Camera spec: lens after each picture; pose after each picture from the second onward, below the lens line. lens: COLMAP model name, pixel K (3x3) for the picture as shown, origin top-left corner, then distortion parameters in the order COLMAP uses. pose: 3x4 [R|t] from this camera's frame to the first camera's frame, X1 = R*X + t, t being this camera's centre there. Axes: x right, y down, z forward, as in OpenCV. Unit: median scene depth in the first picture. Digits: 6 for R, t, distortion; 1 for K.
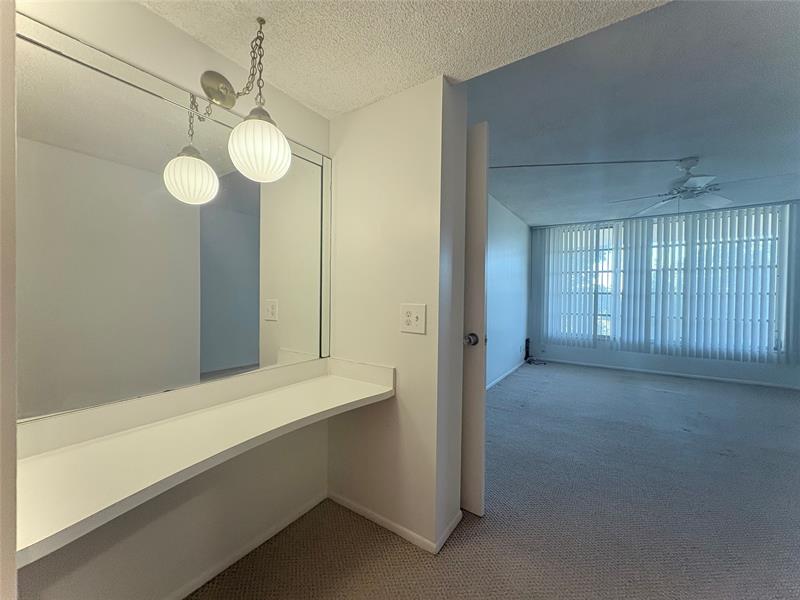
lens RADIAL K [[320.1, 0, 400.0], [0, 320.1, 300.0], [0, 0, 1]] dist [-0.000621, 0.000083]
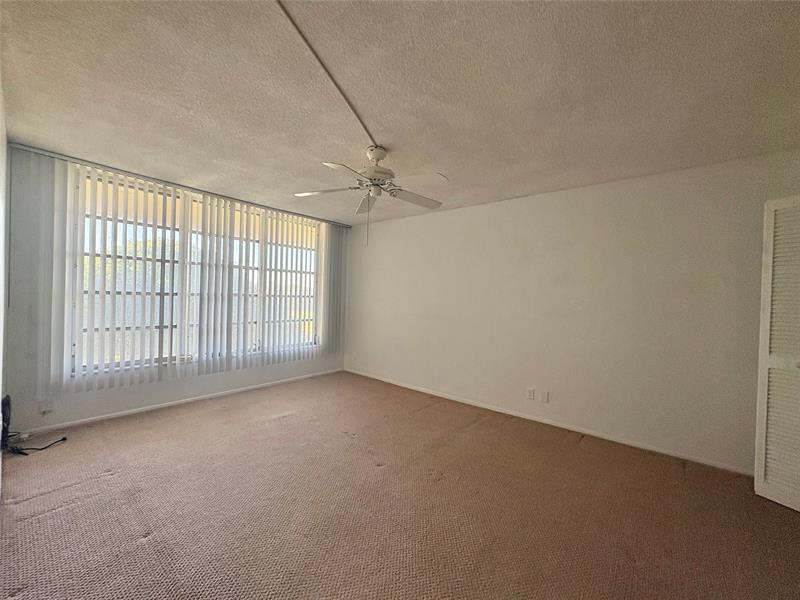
lens RADIAL K [[320.1, 0, 400.0], [0, 320.1, 300.0], [0, 0, 1]] dist [-0.000621, 0.000083]
pose [[0.057869, -0.007696, 0.998295, 0.002881], [0.001335, 0.999970, 0.007631, -0.014676], [-0.998323, 0.000891, 0.057877, 0.529880]]
